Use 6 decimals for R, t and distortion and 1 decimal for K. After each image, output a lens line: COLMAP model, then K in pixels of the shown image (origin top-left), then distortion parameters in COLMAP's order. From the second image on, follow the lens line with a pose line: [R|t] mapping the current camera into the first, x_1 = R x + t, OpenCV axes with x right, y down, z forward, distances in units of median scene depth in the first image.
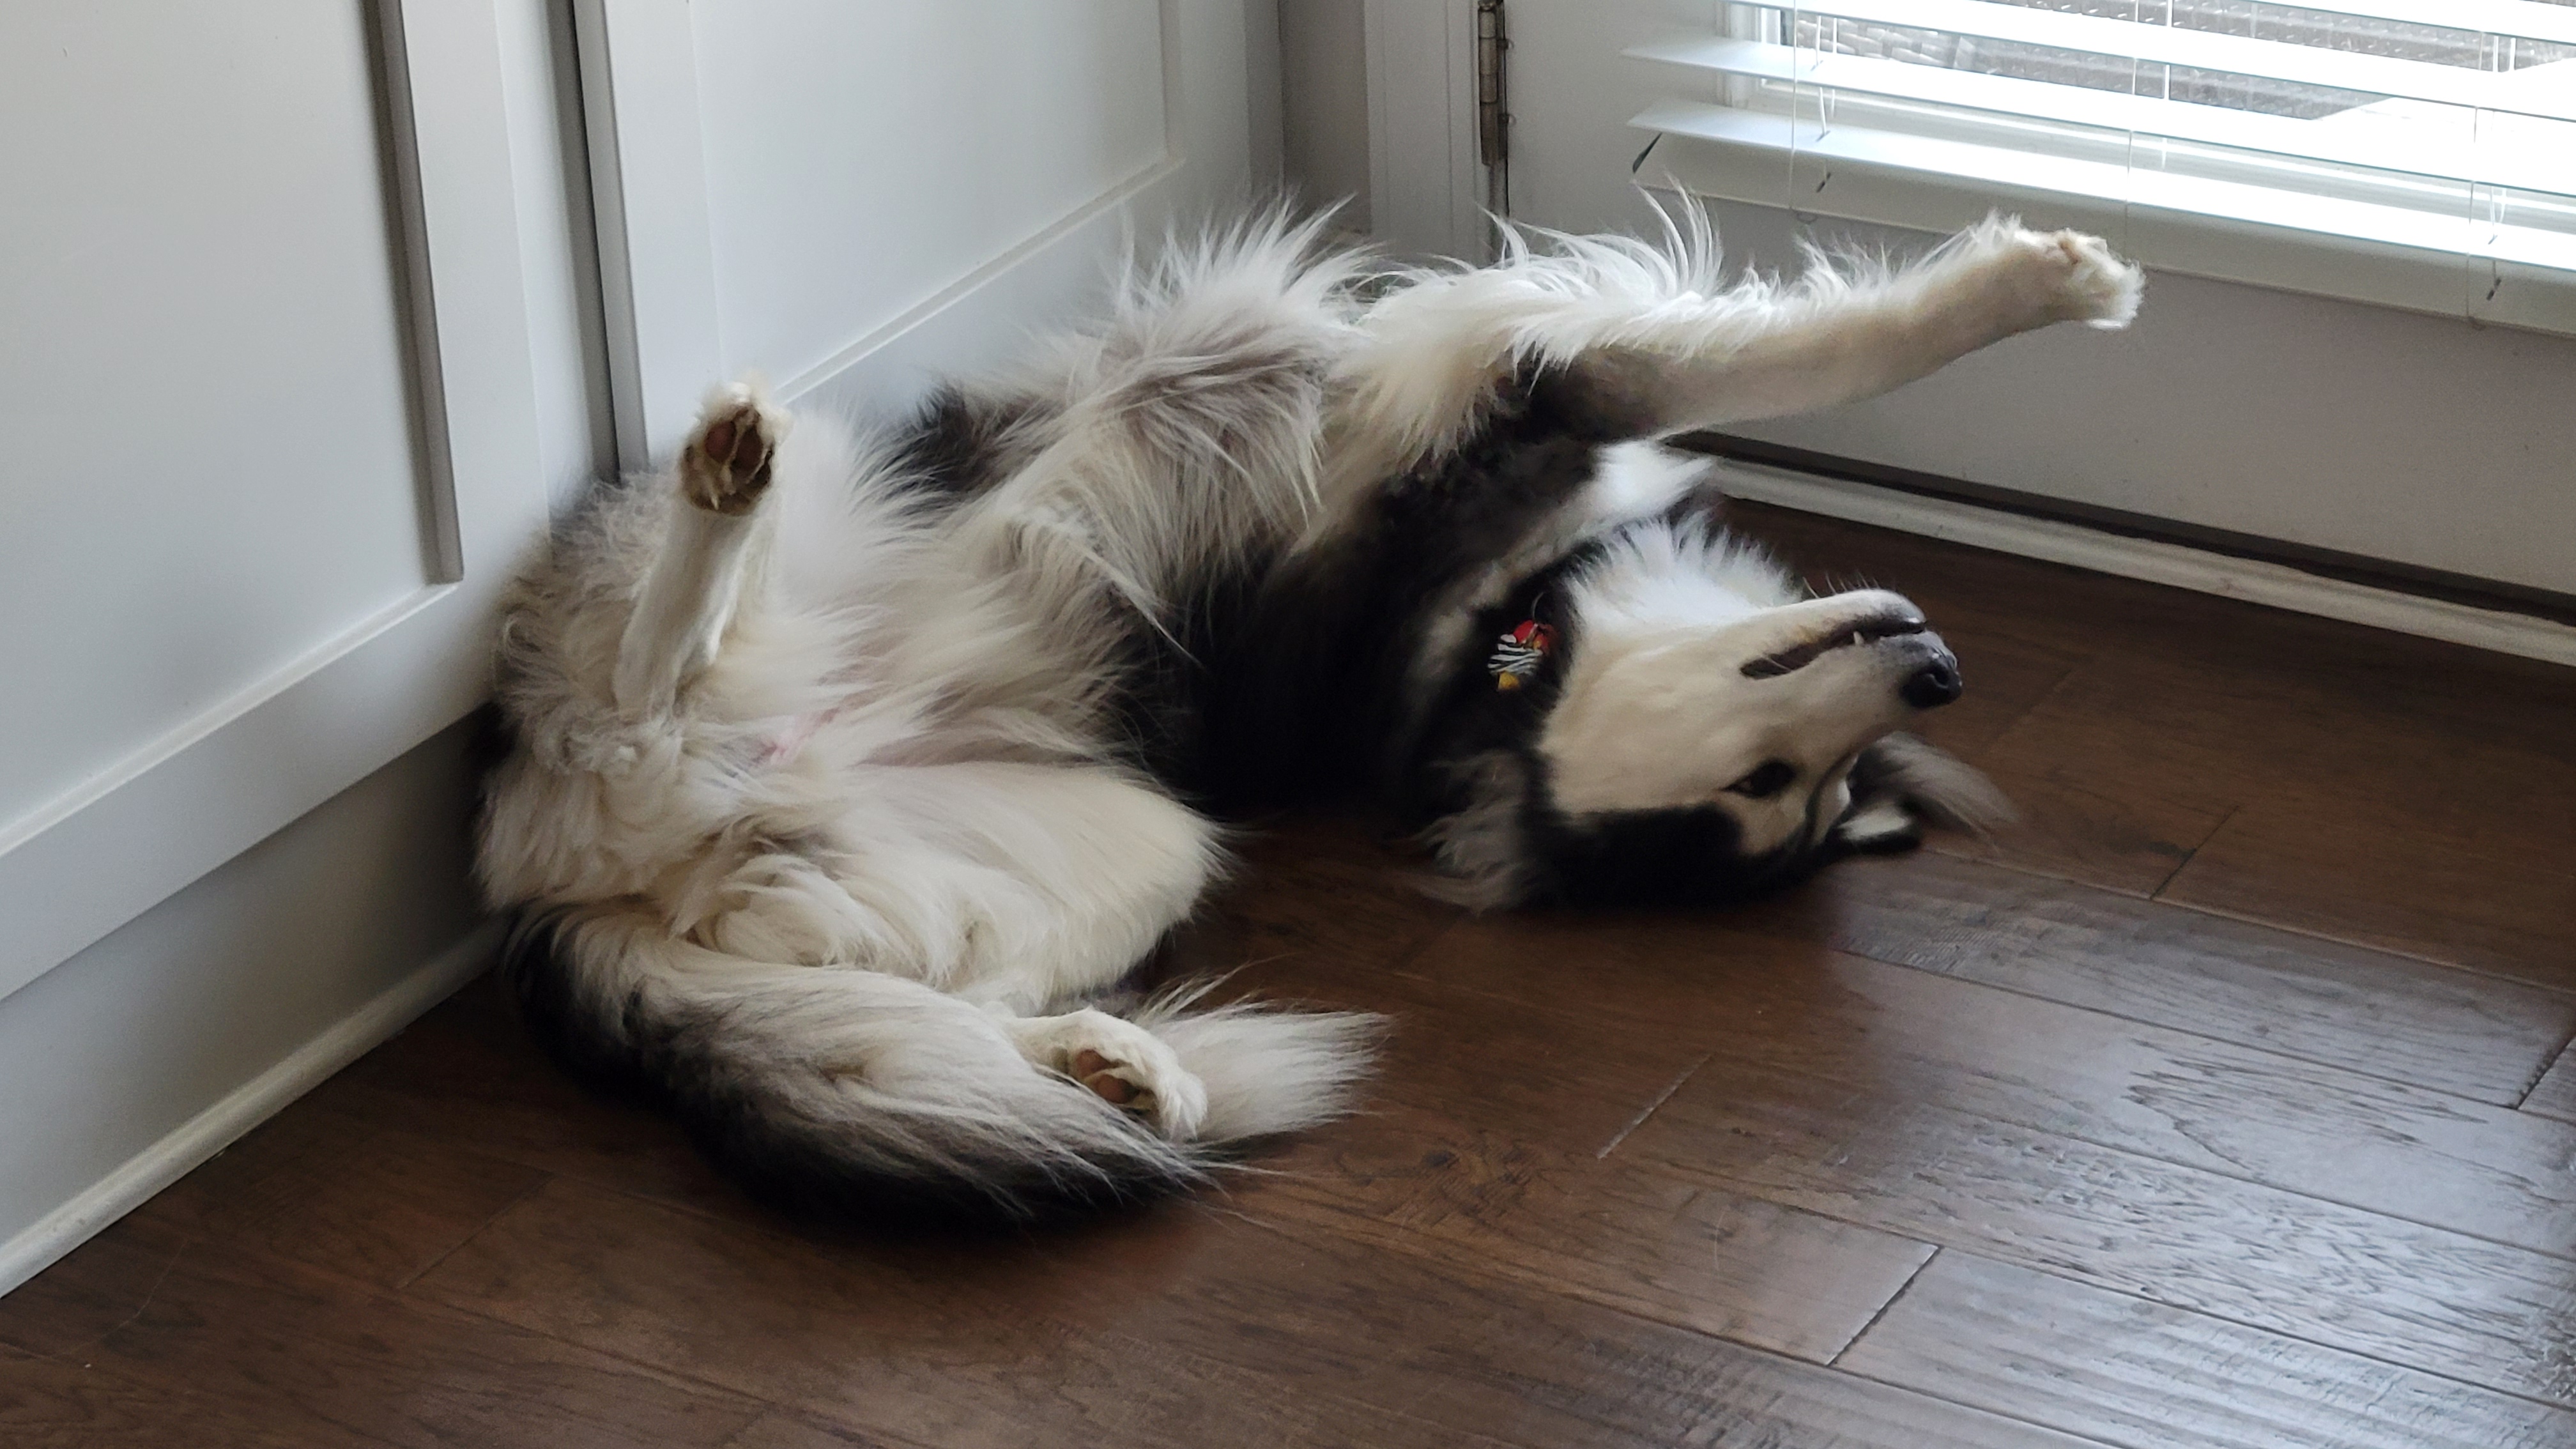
lens RADIAL K [[5407.7, 0, 1217.5], [0, 5407.7, 667.1], [0, 0, 1]] dist [0.069862, 0.771311]
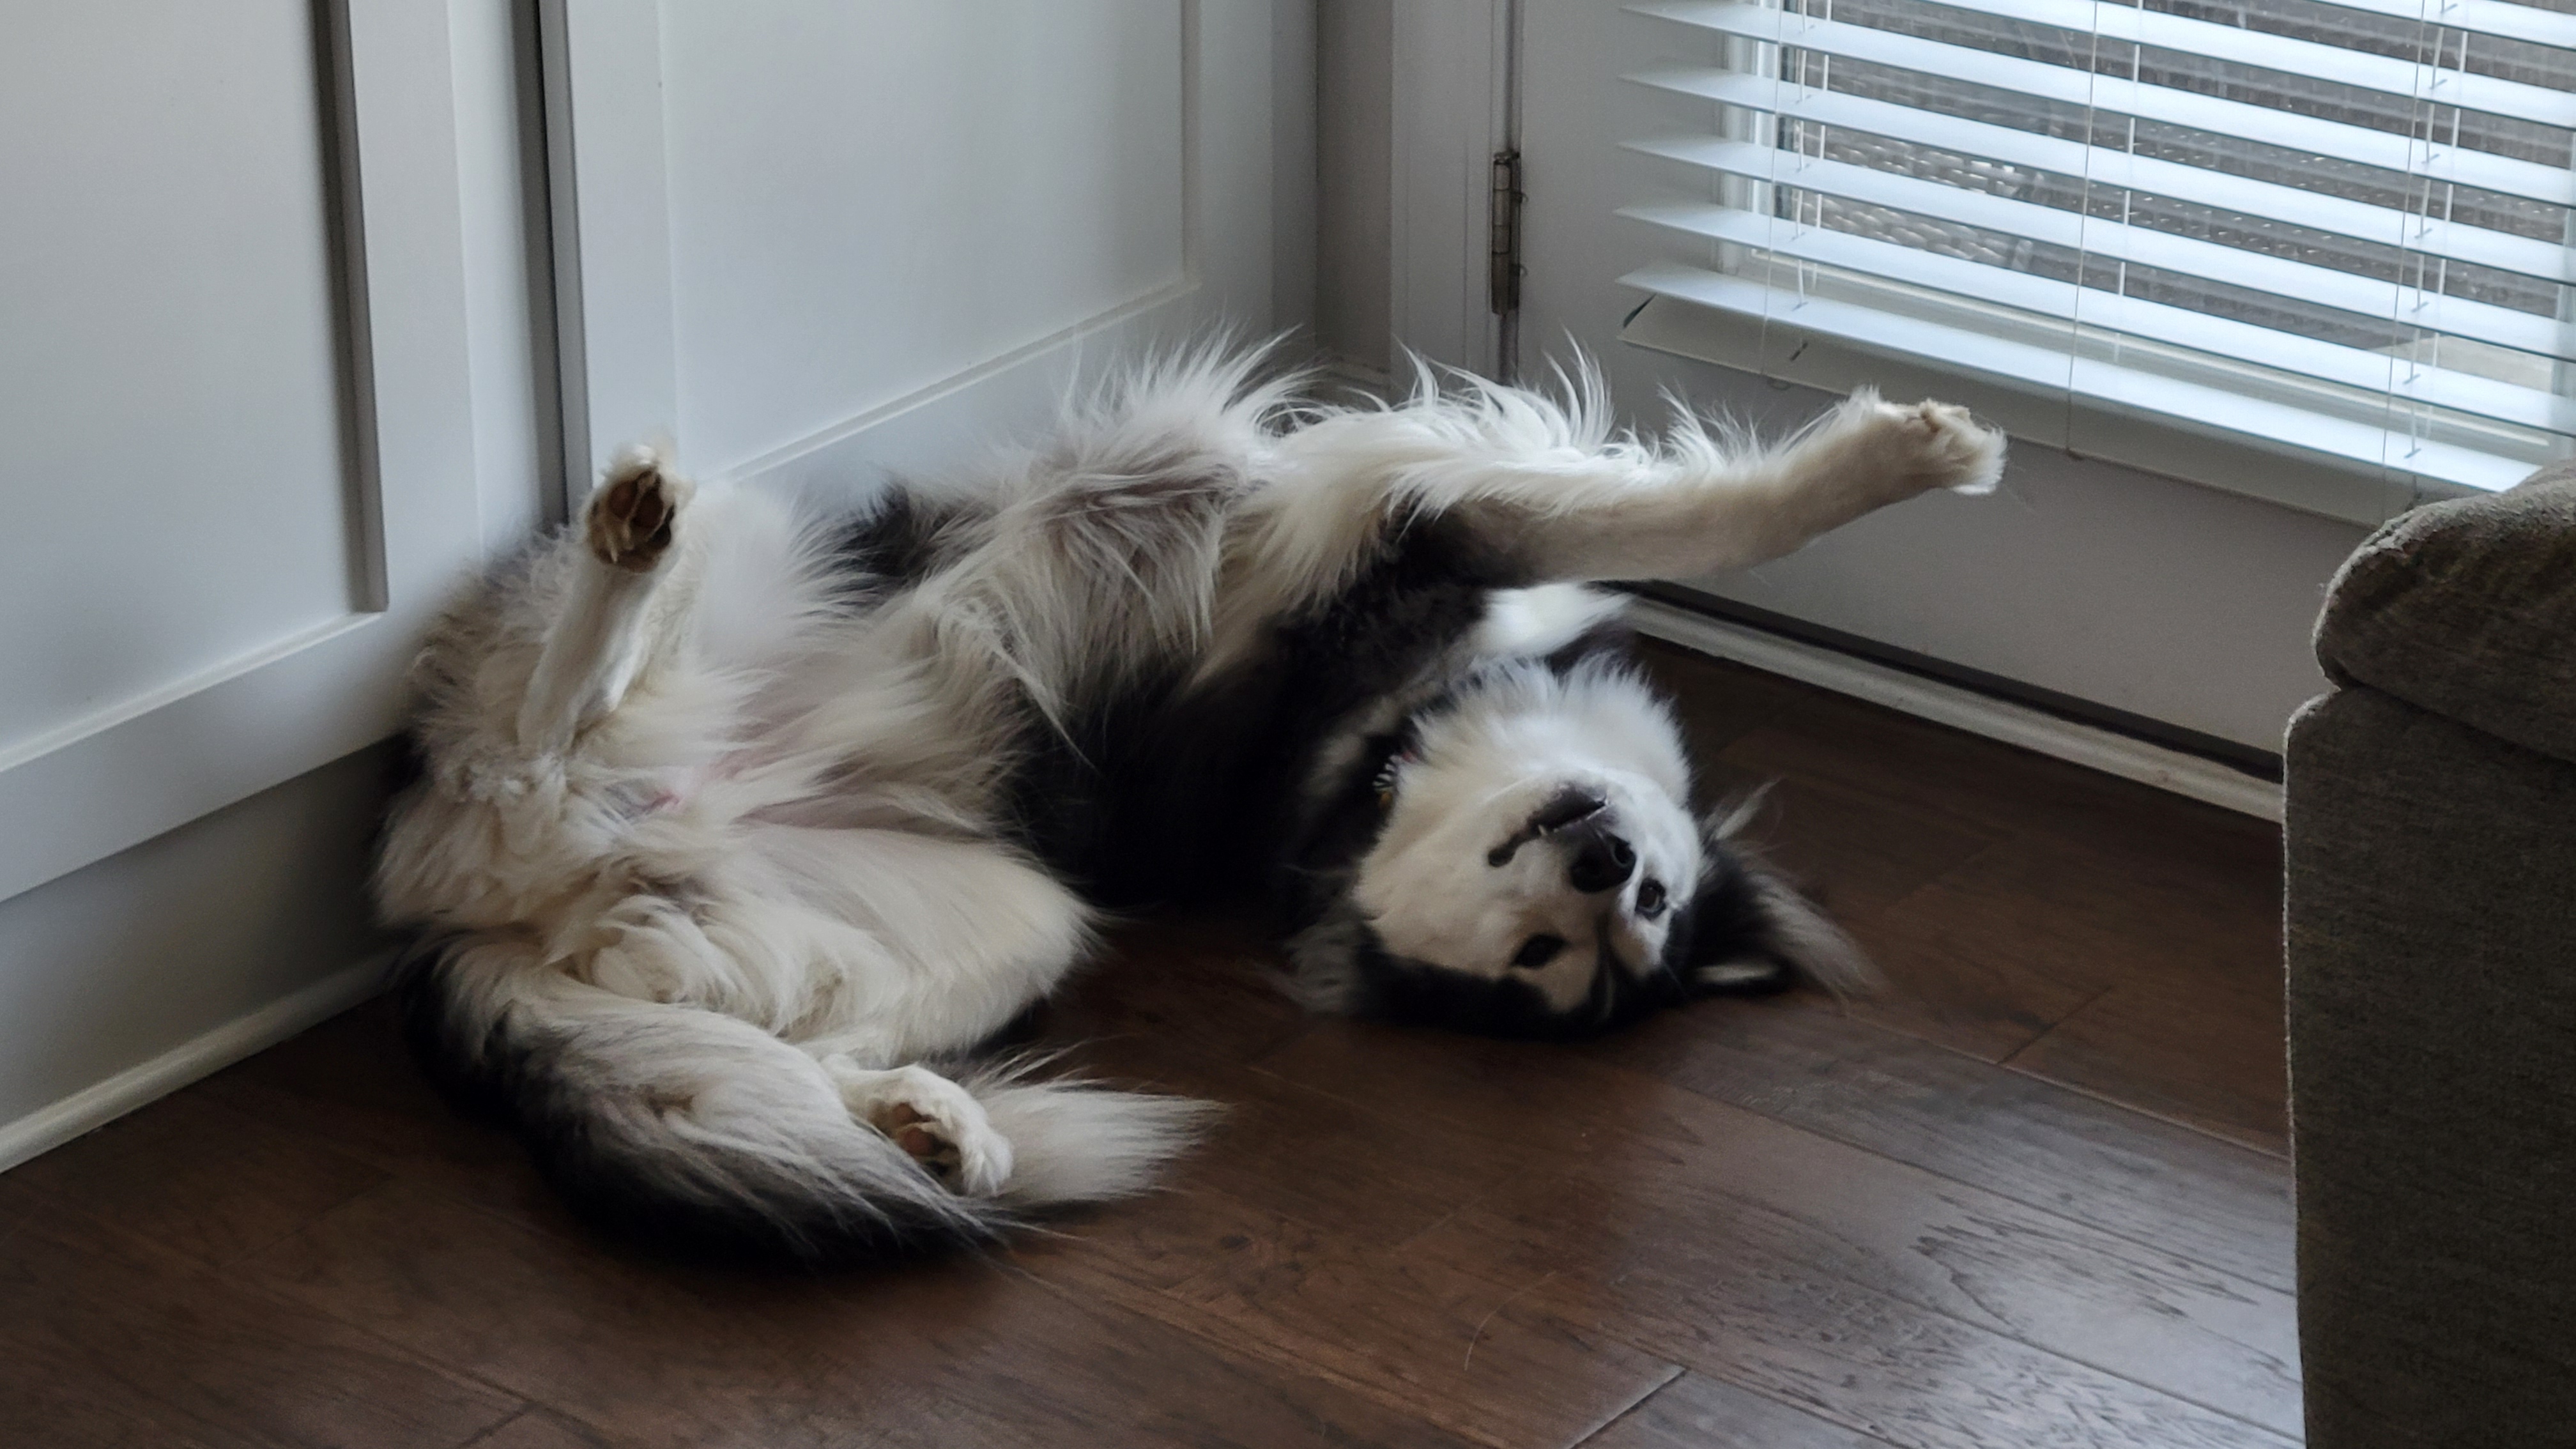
lens RADIAL K [[5407.7, 0, 1217.5], [0, 5407.7, 667.1], [0, 0, 1]] dist [0.069862, 0.771311]
pose [[0.990998, 0.084181, -0.104097, 0.133242], [-0.087847, 0.995647, -0.031138, 0.013529], [0.101023, 0.040002, 0.994080, -0.033852]]
